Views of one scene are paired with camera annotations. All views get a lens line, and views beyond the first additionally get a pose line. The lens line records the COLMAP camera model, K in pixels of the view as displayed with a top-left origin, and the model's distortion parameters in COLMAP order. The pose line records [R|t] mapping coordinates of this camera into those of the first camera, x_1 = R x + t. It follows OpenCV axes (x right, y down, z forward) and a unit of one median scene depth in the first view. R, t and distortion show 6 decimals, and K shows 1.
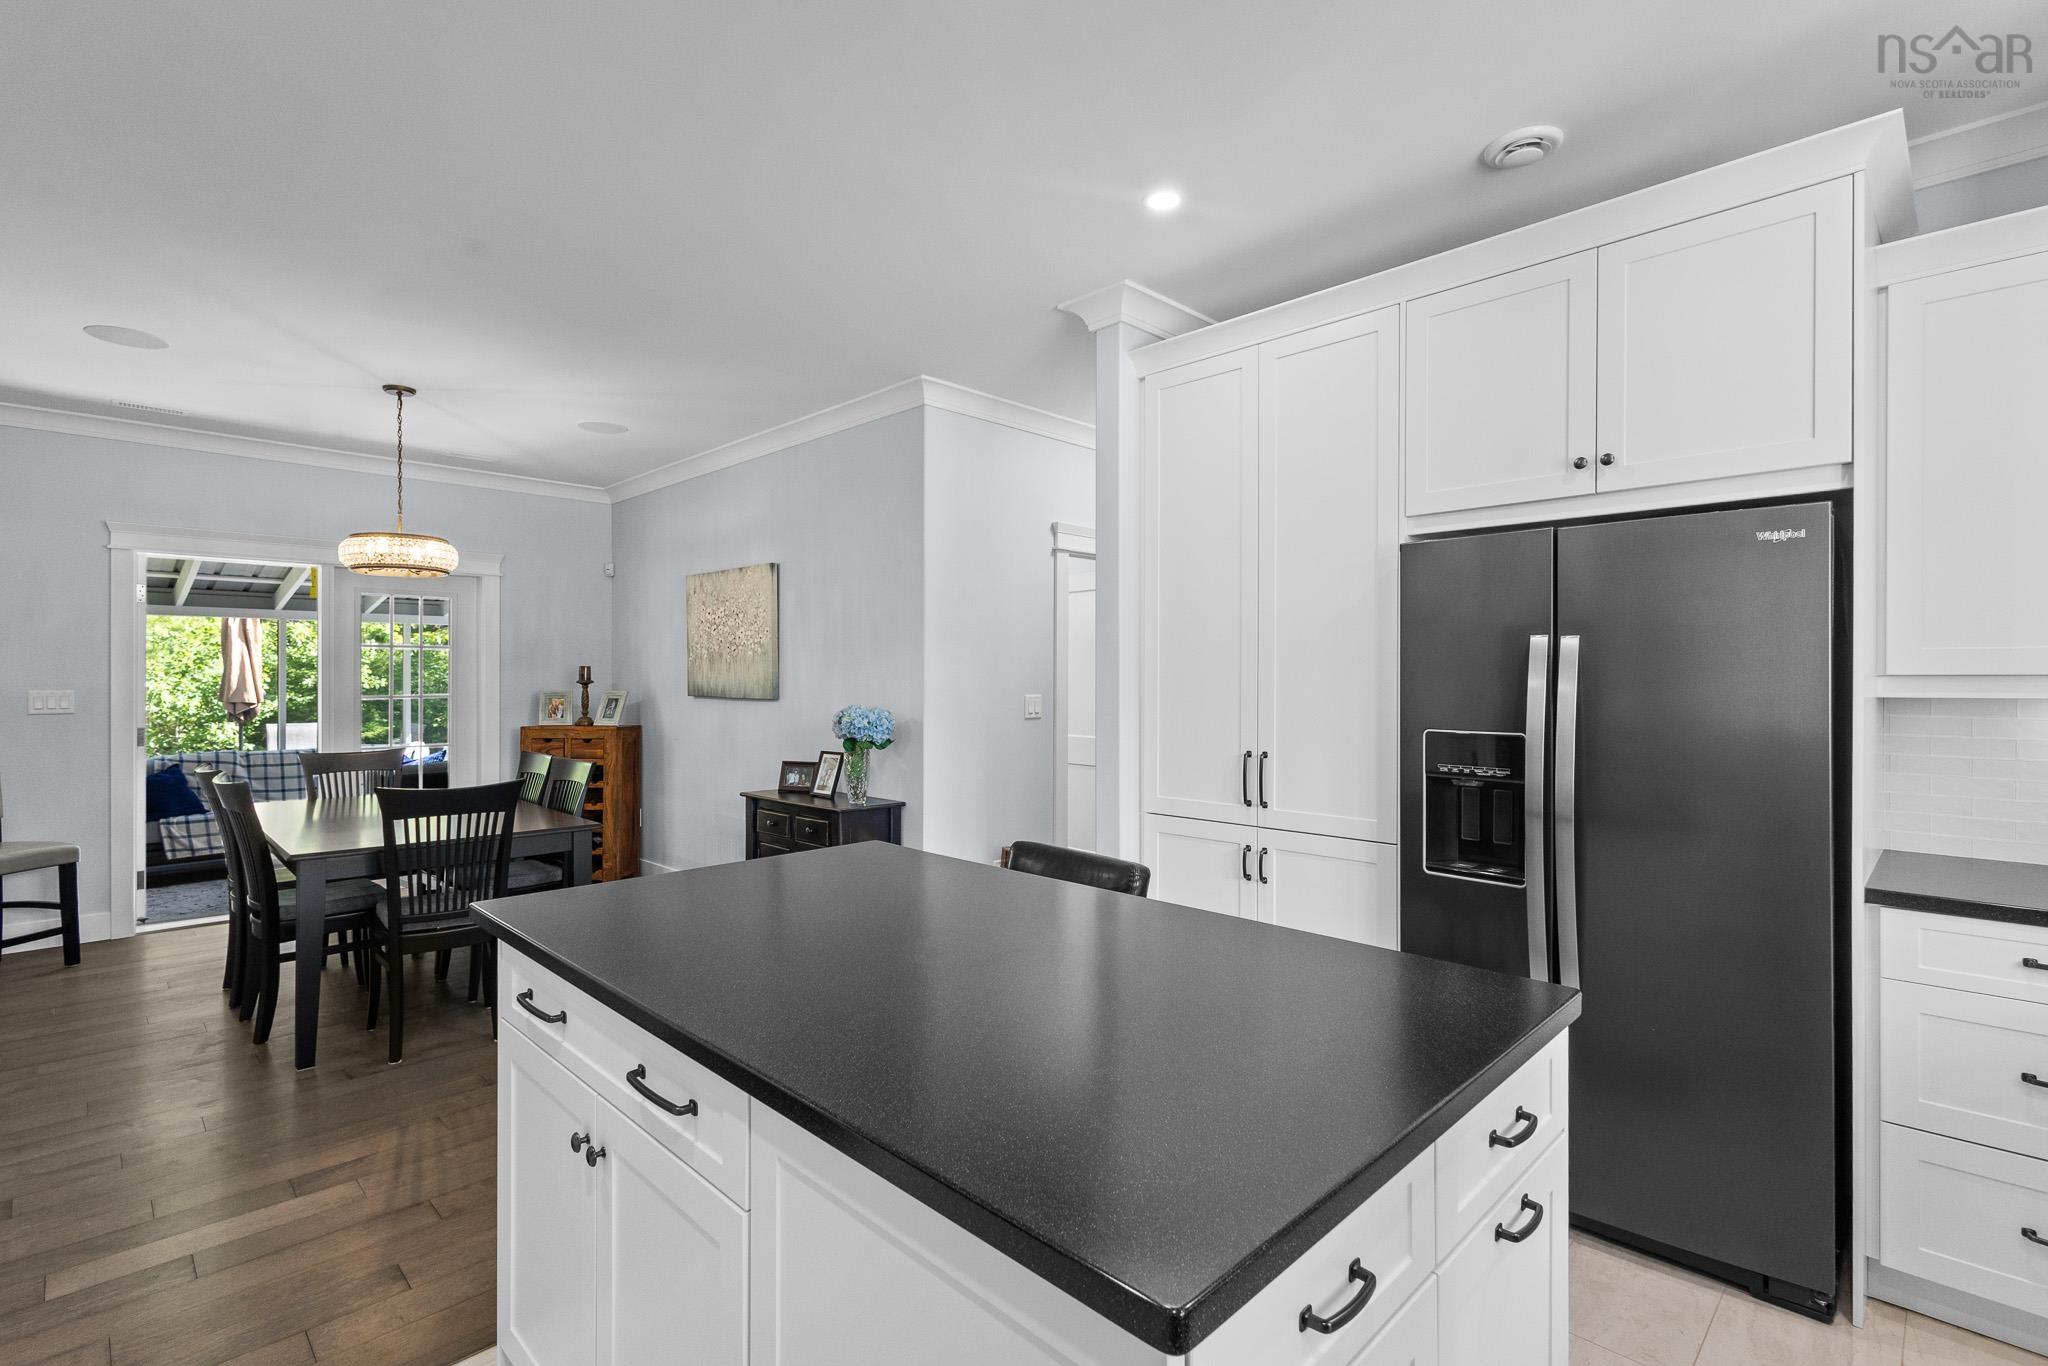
lens RADIAL K [[941.1, 0, 1024.0], [0, 941.1, 683.0], [0, 0, 1]] dist [0.007178, 0.000068]
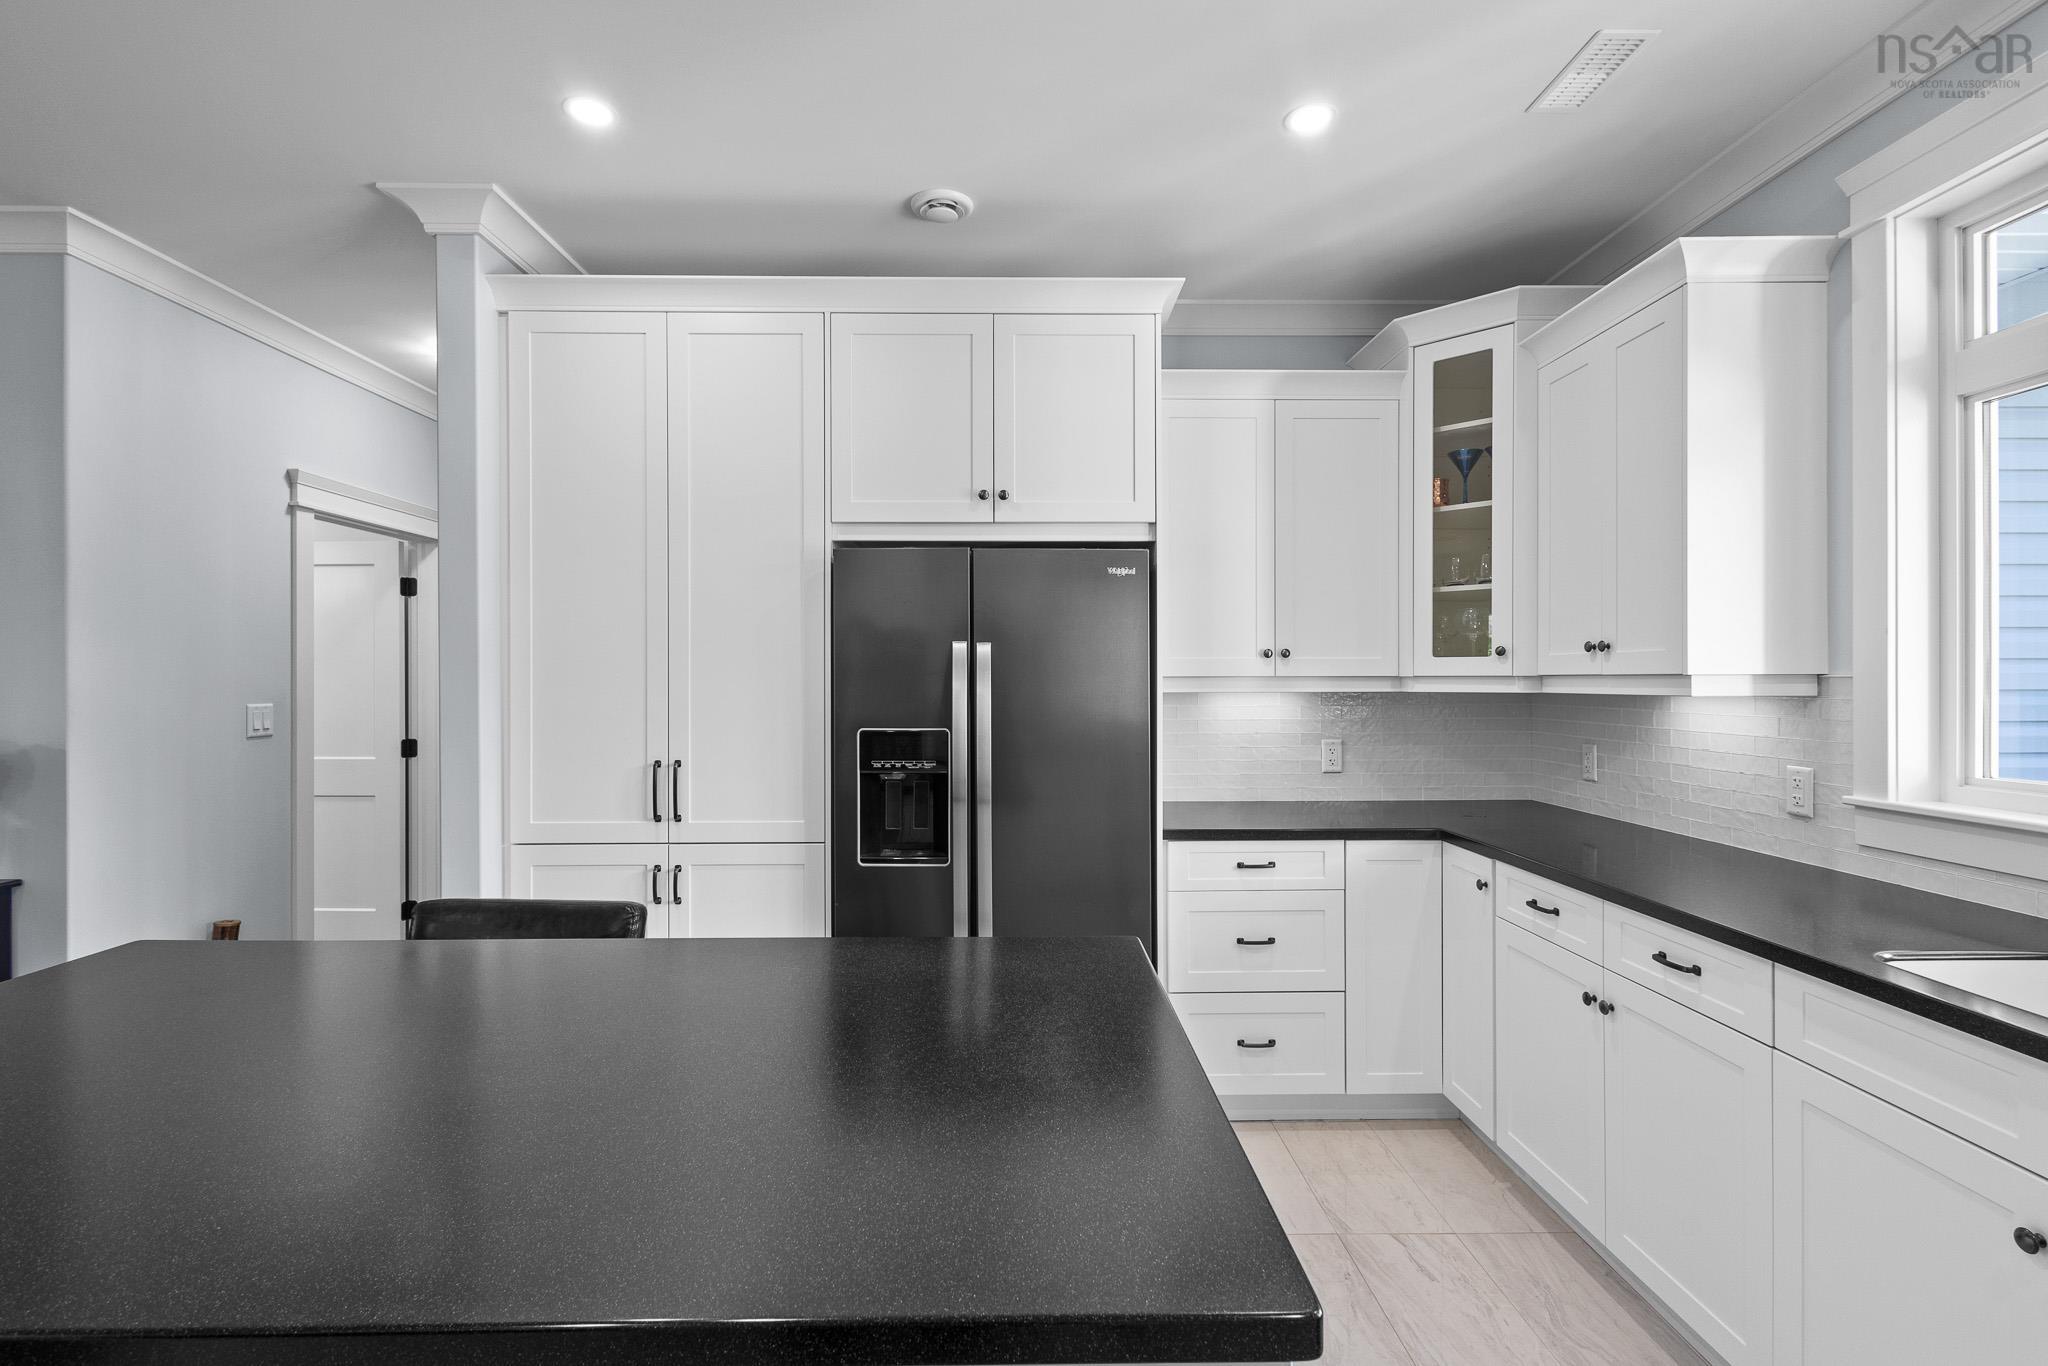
lens RADIAL K [[941.1, 0, 1024.0], [0, 941.1, 683.0], [0, 0, 1]] dist [0.007178, 0.000068]
pose [[0.696778, -0.004420, 0.717273, -0.193544], [0.005672, 0.999984, 0.000653, -0.000742], [-0.717265, 0.003613, 0.696792, 0.140649]]
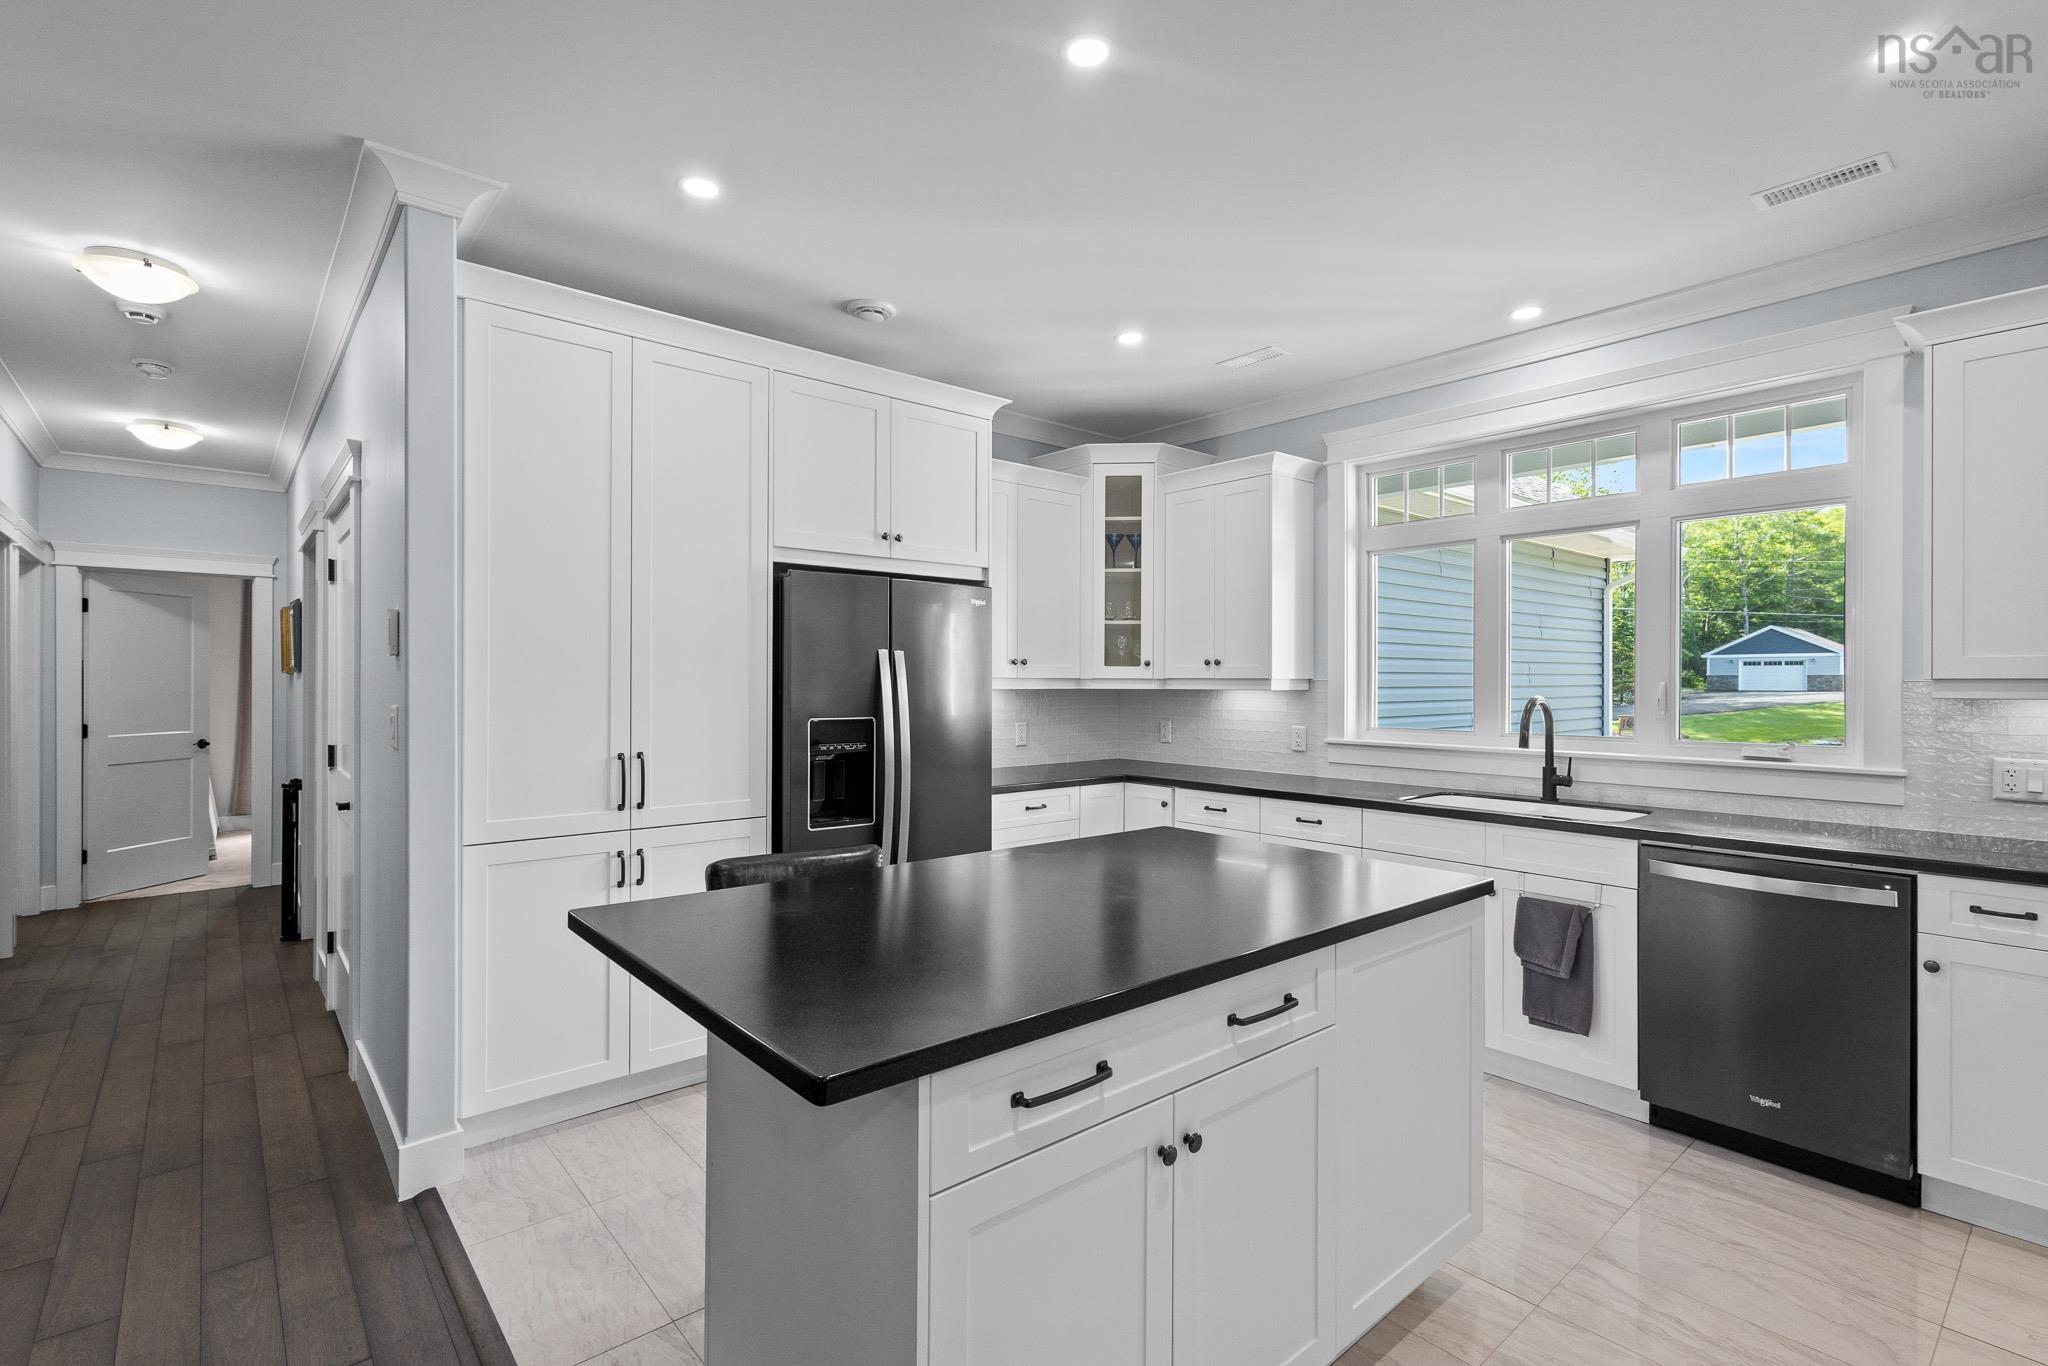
lens RADIAL K [[941.1, 0, 1024.0], [0, 941.1, 683.0], [0, 0, 1]] dist [0.007178, 0.000068]
pose [[0.078415, -0.002548, 0.996918, -0.817721], [0.001382, 0.999996, 0.002447, -0.001722], [-0.996920, 0.001186, 0.078418, 0.606142]]
